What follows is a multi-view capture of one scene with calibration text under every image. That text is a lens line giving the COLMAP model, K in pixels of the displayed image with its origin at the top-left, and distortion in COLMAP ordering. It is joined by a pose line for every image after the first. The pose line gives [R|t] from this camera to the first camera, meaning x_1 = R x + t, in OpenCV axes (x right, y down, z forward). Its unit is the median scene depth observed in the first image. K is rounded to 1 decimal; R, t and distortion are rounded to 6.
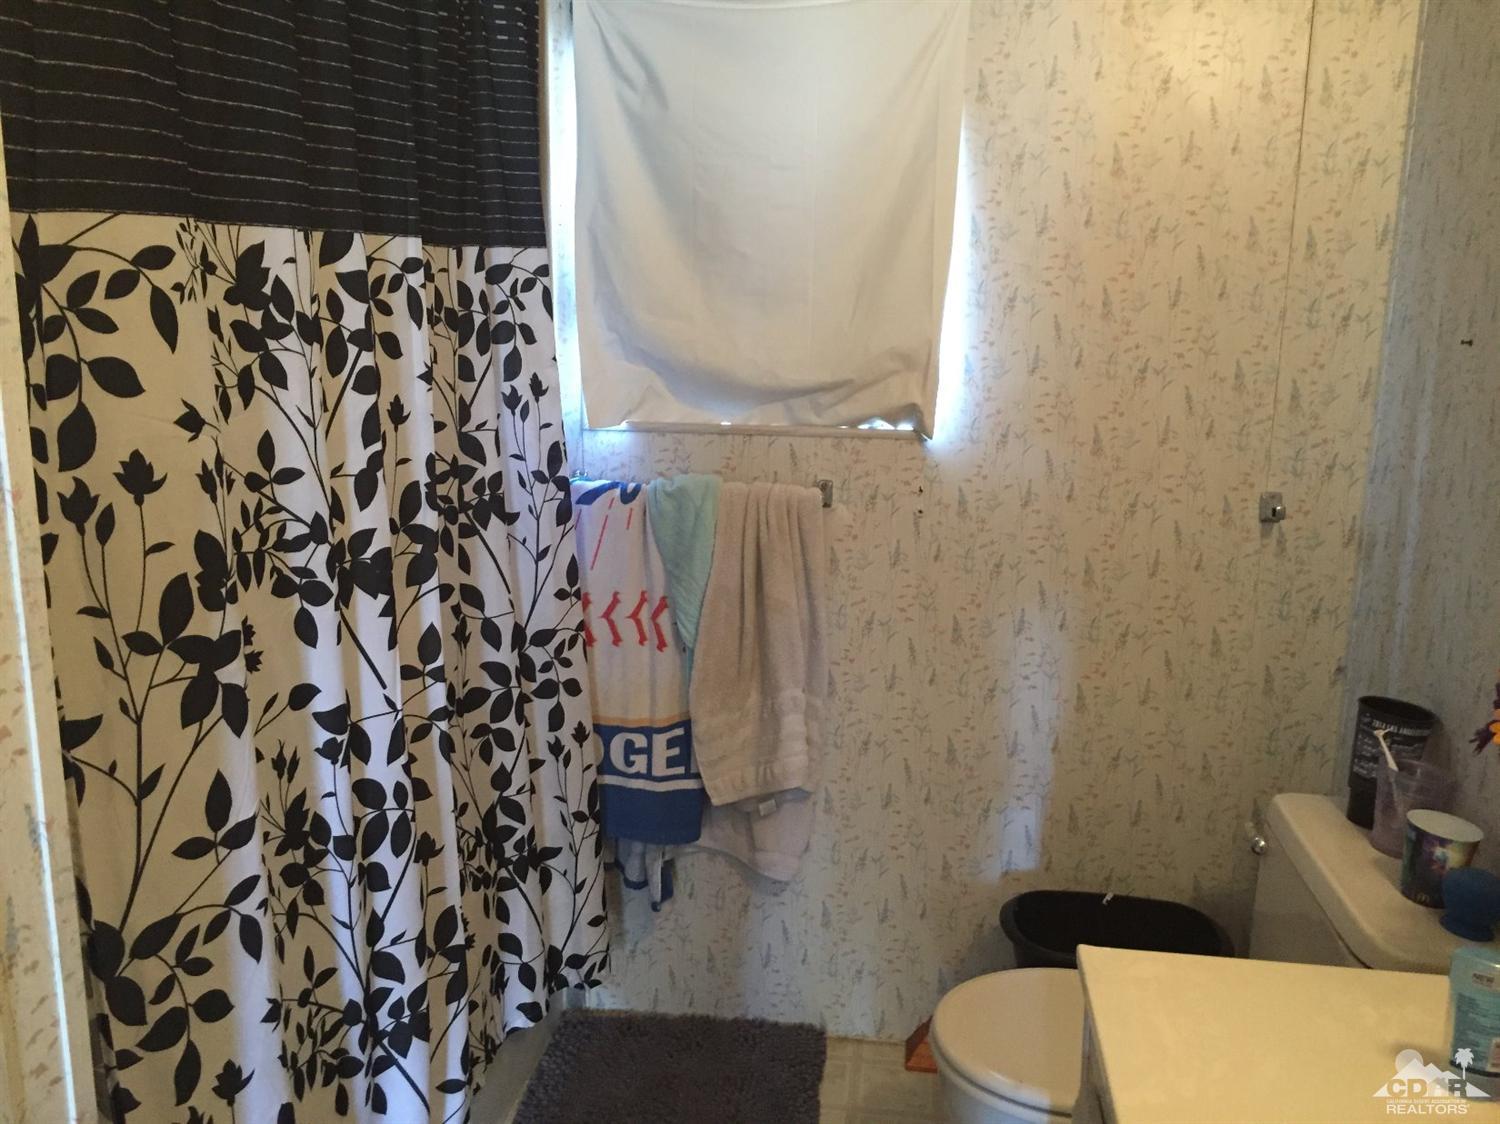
lens RADIAL K [[1310.5, 0, 739.5], [0, 1310.5, 554.8], [0, 0, 1]] dist [0.099858, -0.144904]
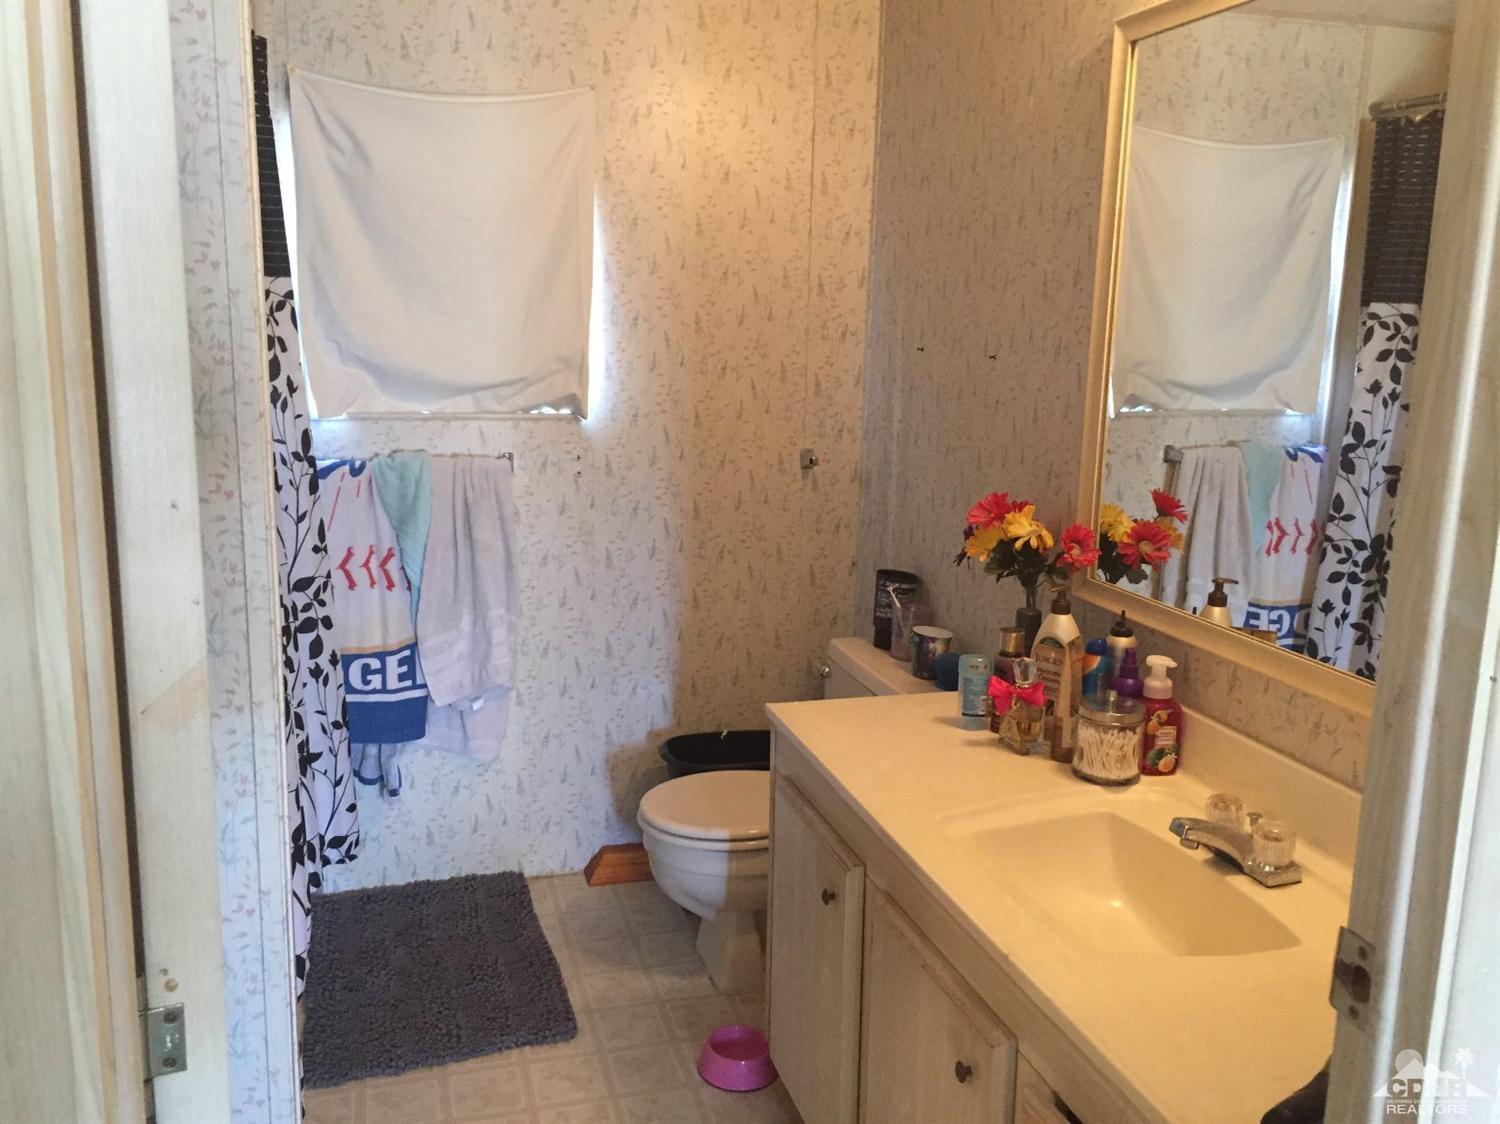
lens RADIAL K [[1310.5, 0, 764.1], [0, 1310.5, 550.2], [0, 0, 1]] dist [0.099858, -0.144904]
pose [[0.910393, -0.070522, 0.407691, -0.259346], [0.071785, 0.997345, 0.012221, 0.046056], [-0.407470, 0.018141, 0.913038, -0.337786]]
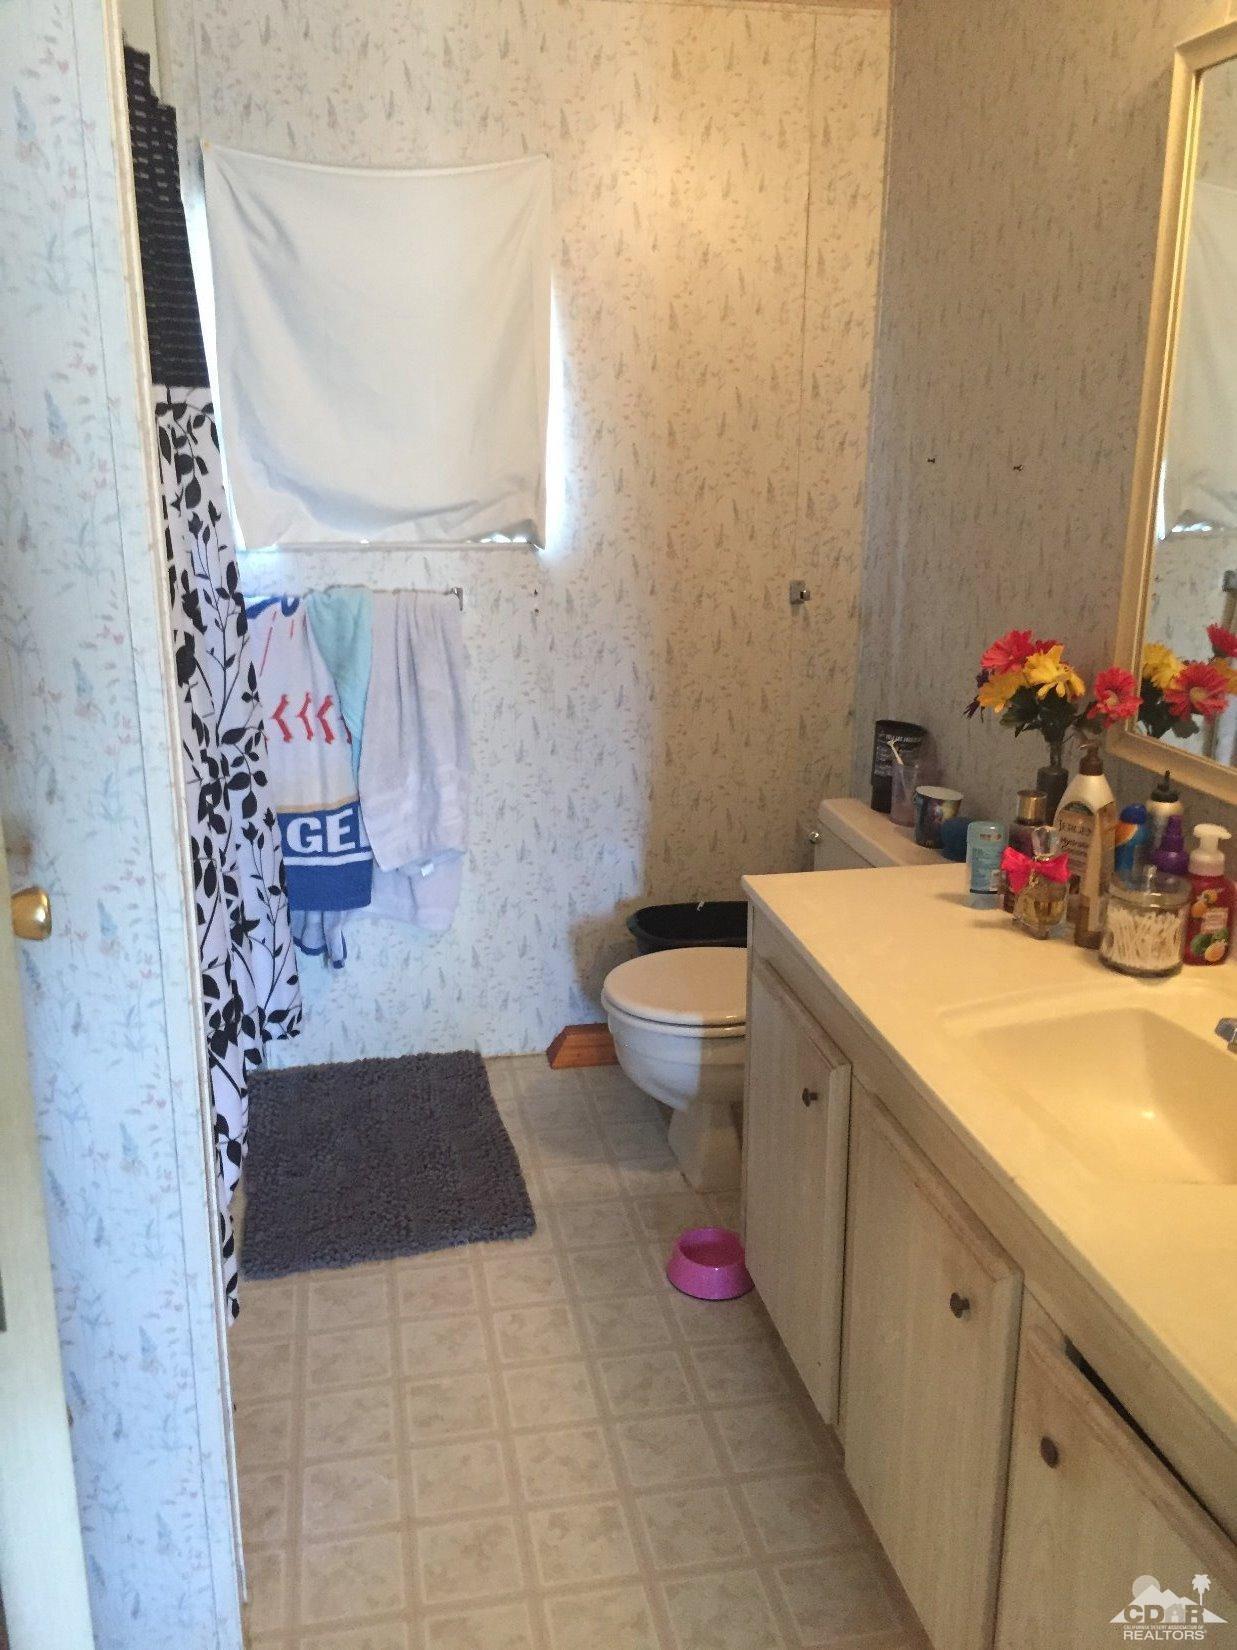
lens RADIAL K [[1441.6, 0, 636.3], [0, 1441.6, 811.5], [0, 0, 1]] dist [0.099858, -0.144904]
pose [[0.941622, -0.097605, 0.322212, -0.229673], [0.073209, 0.993514, 0.087012, 0.043463], [-0.328615, -0.058344, 0.942660, -0.303185]]
